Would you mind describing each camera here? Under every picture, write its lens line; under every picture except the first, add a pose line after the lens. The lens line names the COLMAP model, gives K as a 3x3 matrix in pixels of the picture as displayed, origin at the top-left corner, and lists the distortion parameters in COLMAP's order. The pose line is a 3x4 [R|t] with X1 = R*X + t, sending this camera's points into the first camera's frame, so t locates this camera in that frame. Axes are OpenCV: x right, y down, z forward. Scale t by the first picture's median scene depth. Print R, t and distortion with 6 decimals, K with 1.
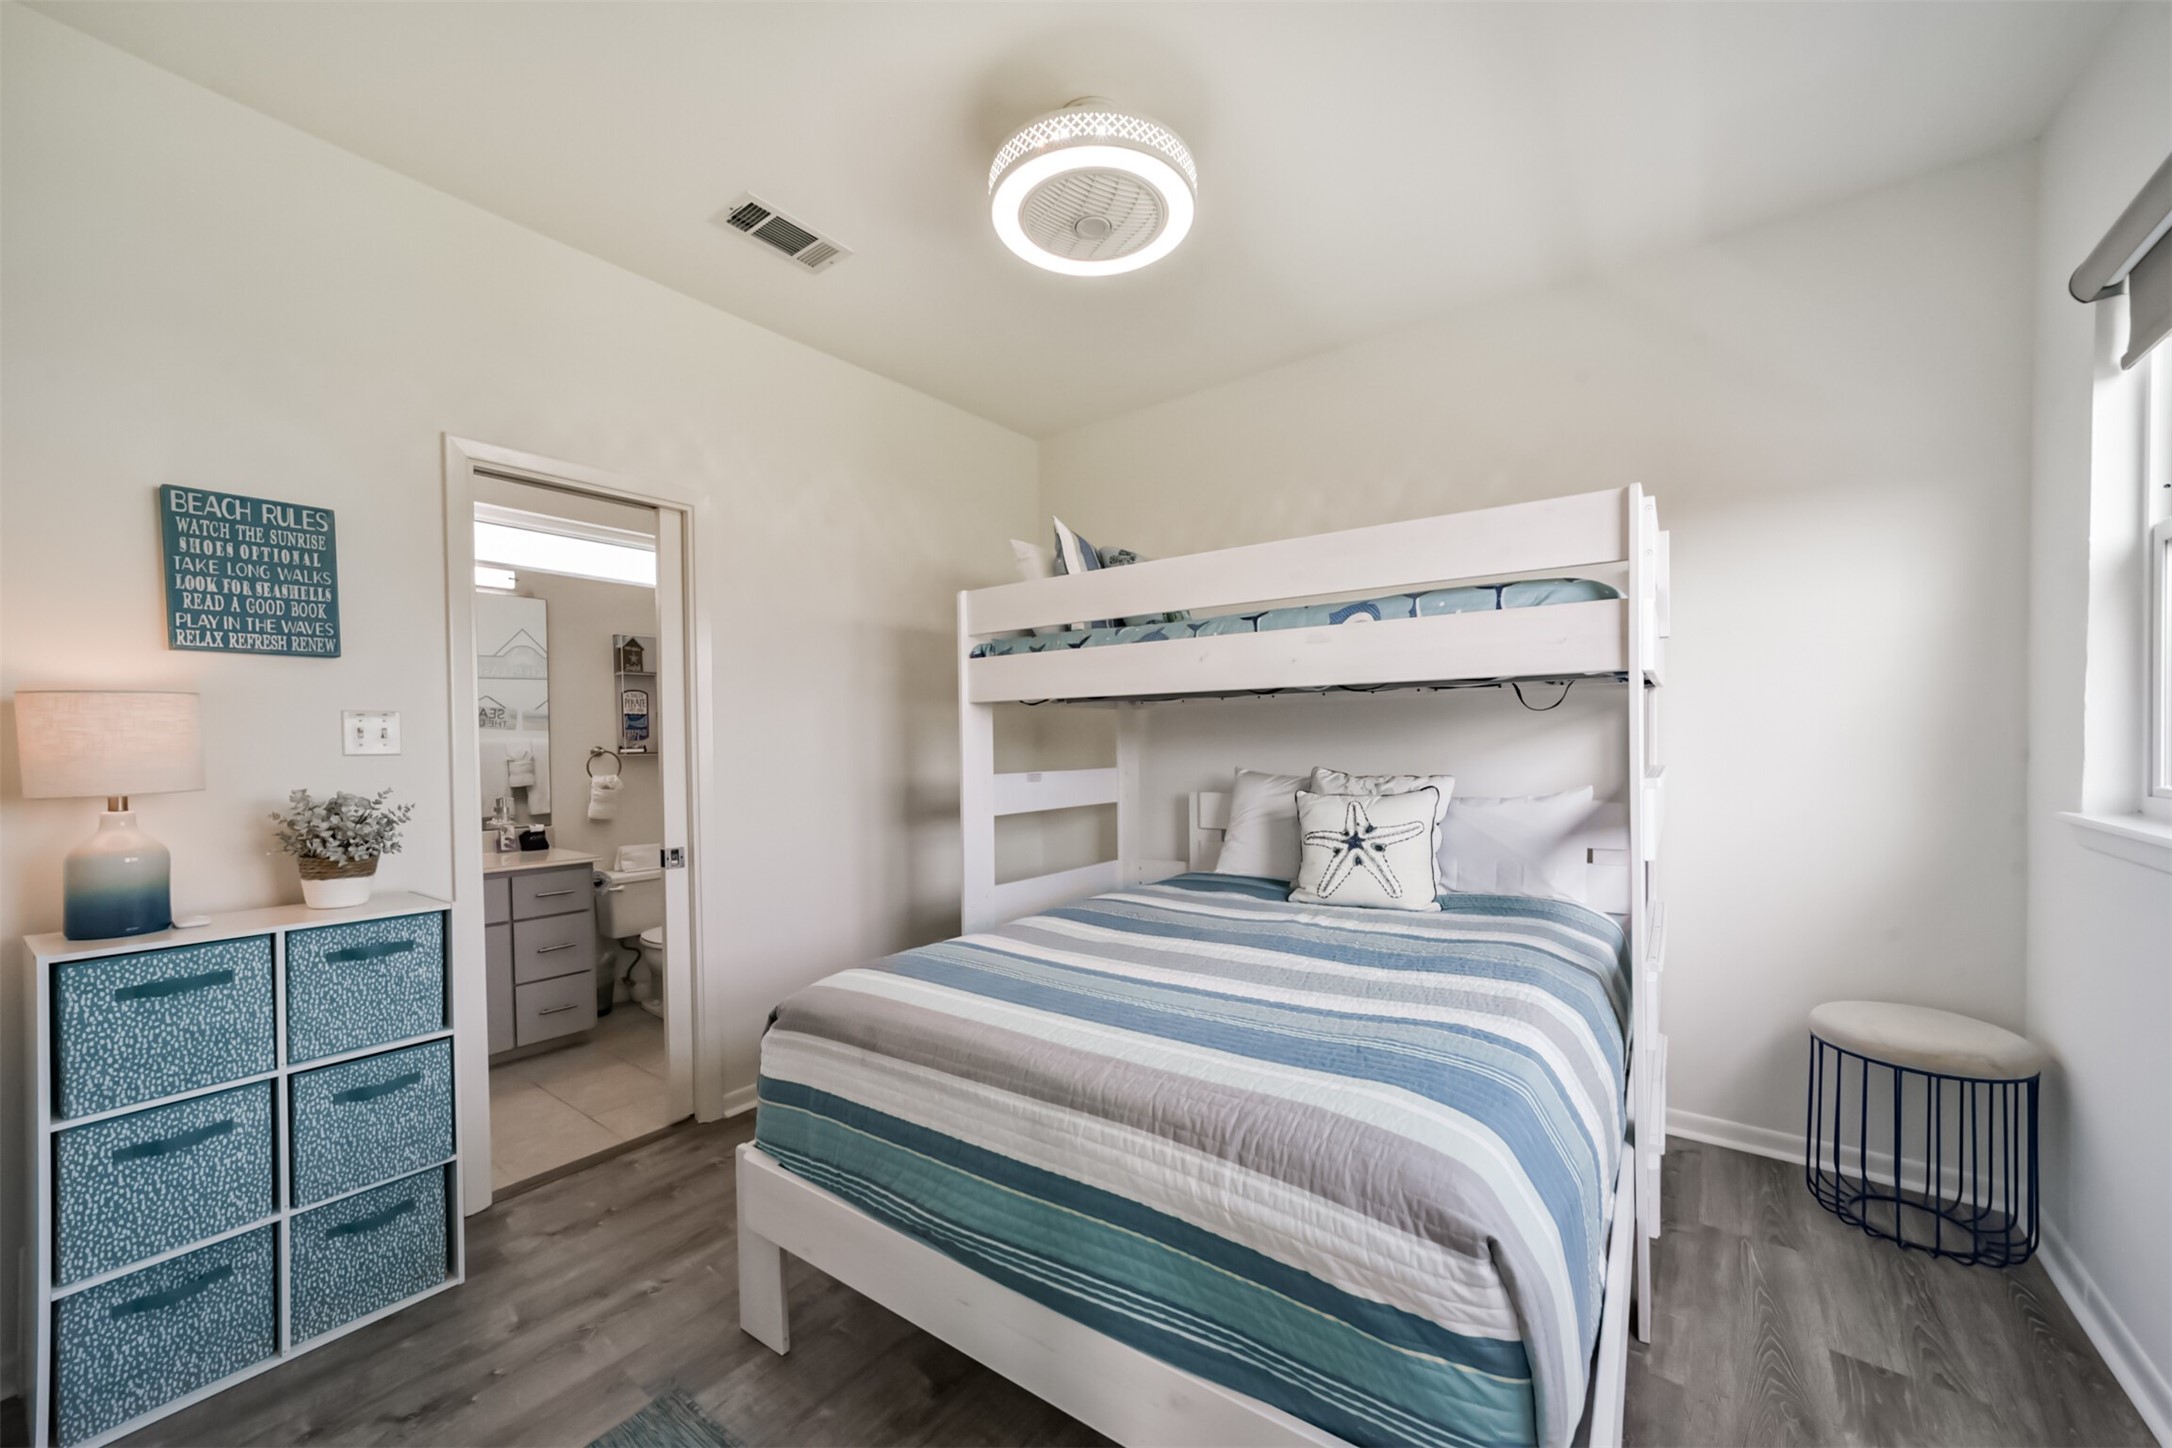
lens RADIAL K [[846.5, 0, 1077.7], [0, 846.5, 762.2], [0, 0, 1]] dist [-0.001574, -0.000055]
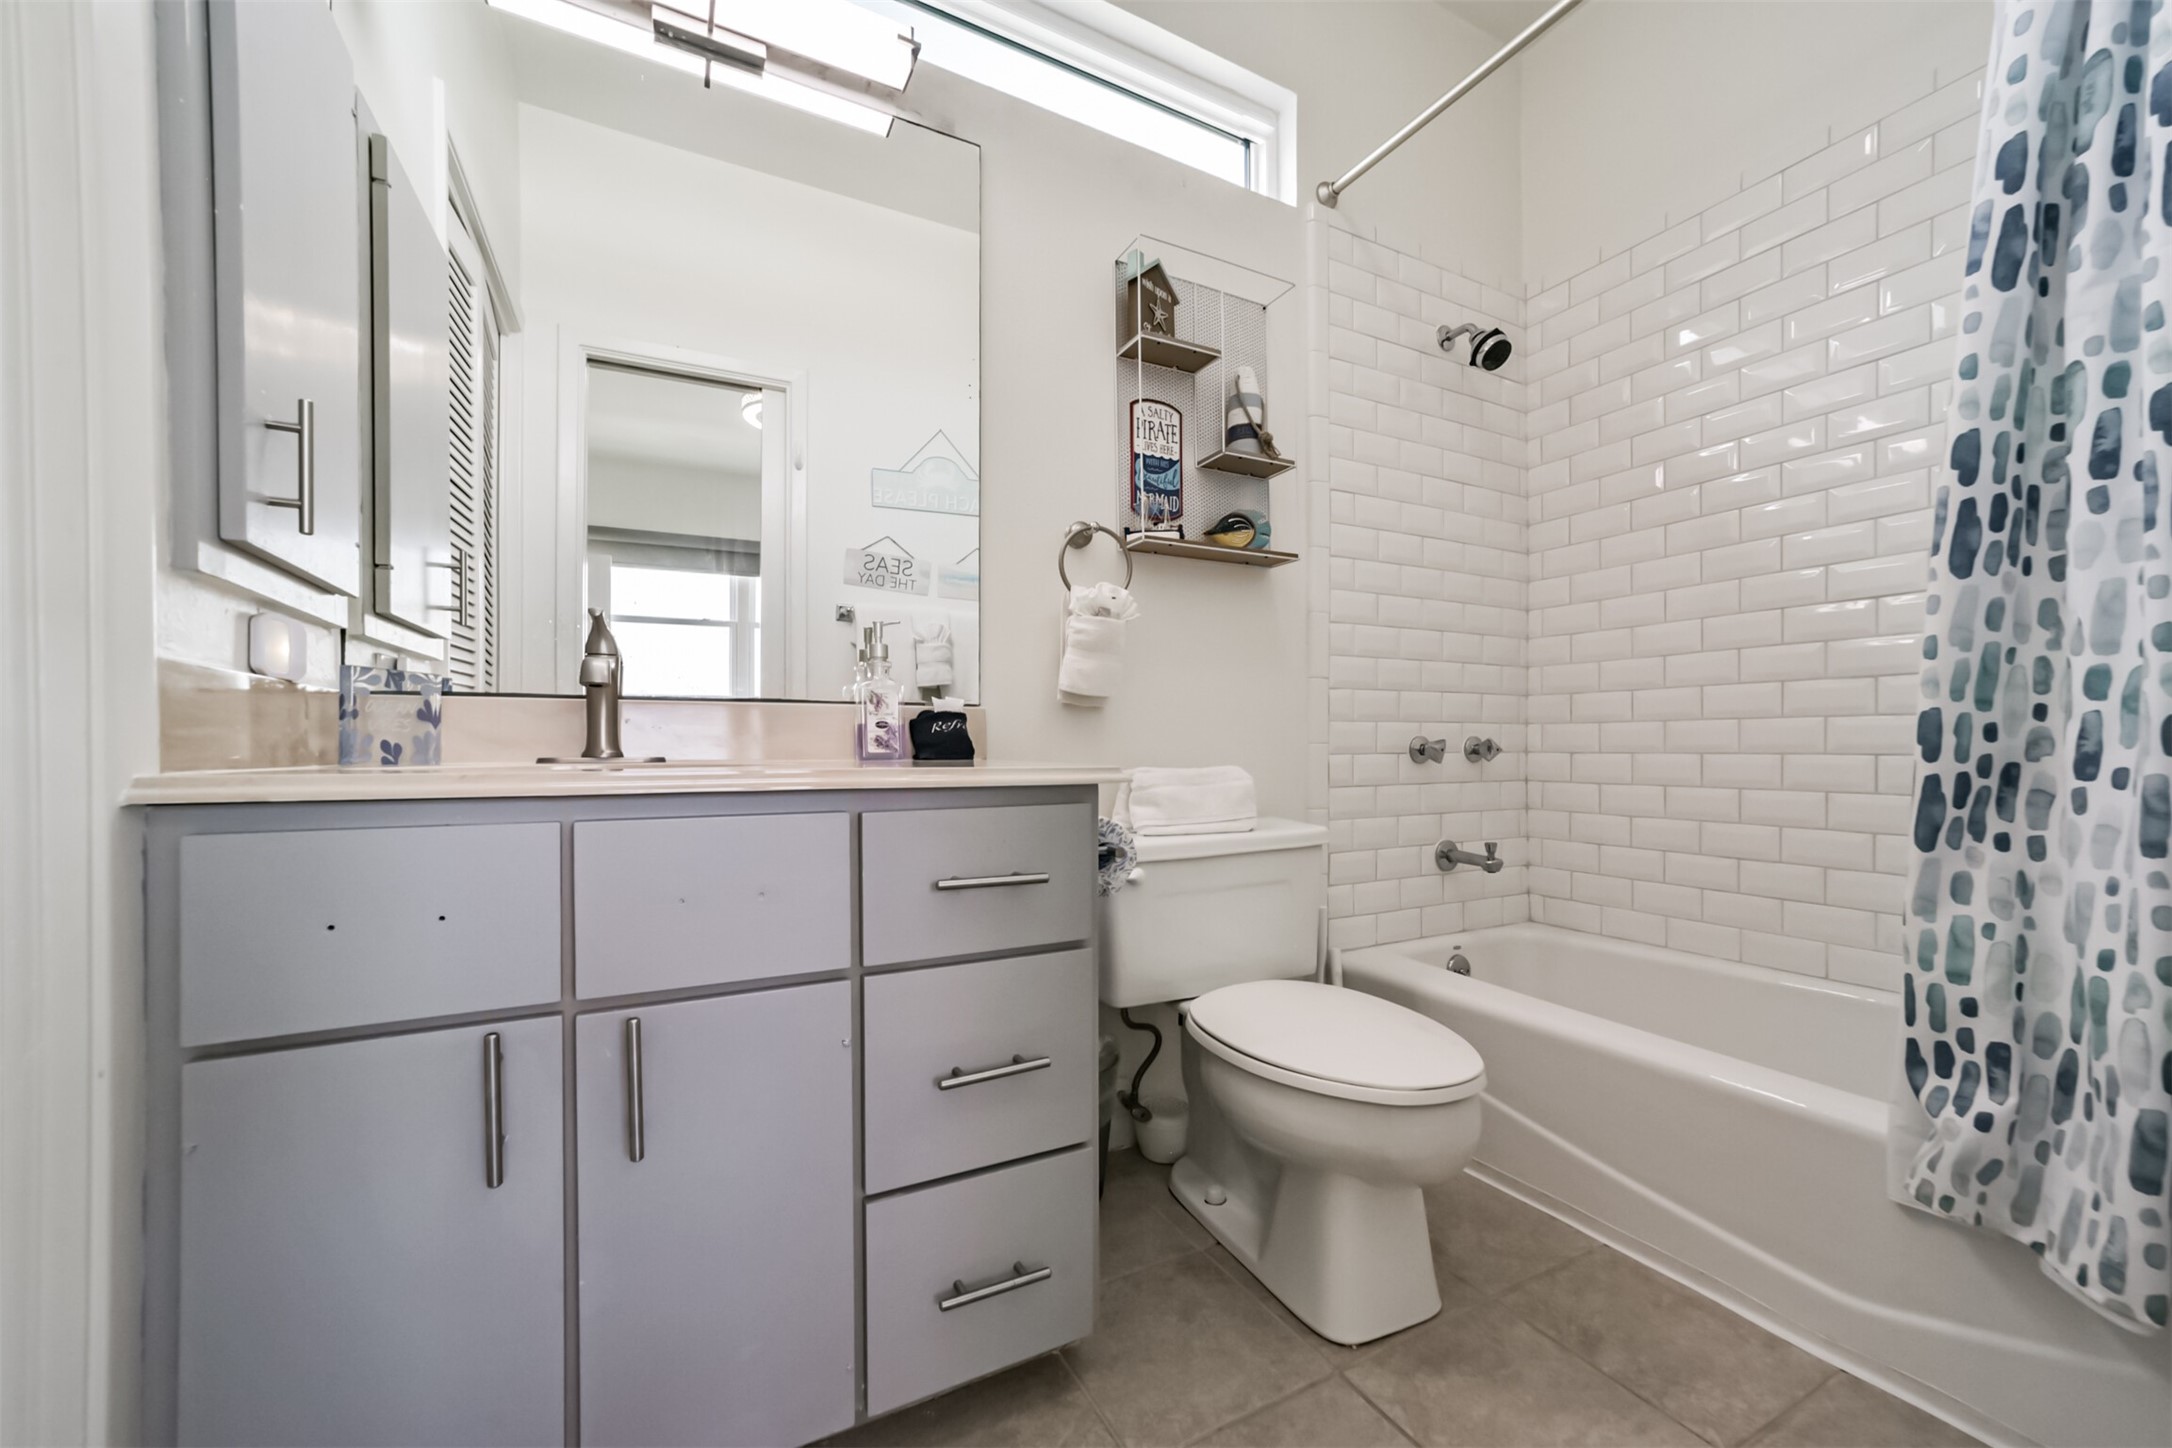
lens RADIAL K [[846.5, 0, 1083.3], [0, 846.5, 736.8], [0, 0, 1]] dist [-0.001574, -0.000055]
pose [[0.910793, 0.005052, -0.412832, -0.402970], [-0.015854, 0.999616, -0.022744, 0.095928], [0.412558, 0.027260, 0.910523, 0.640993]]
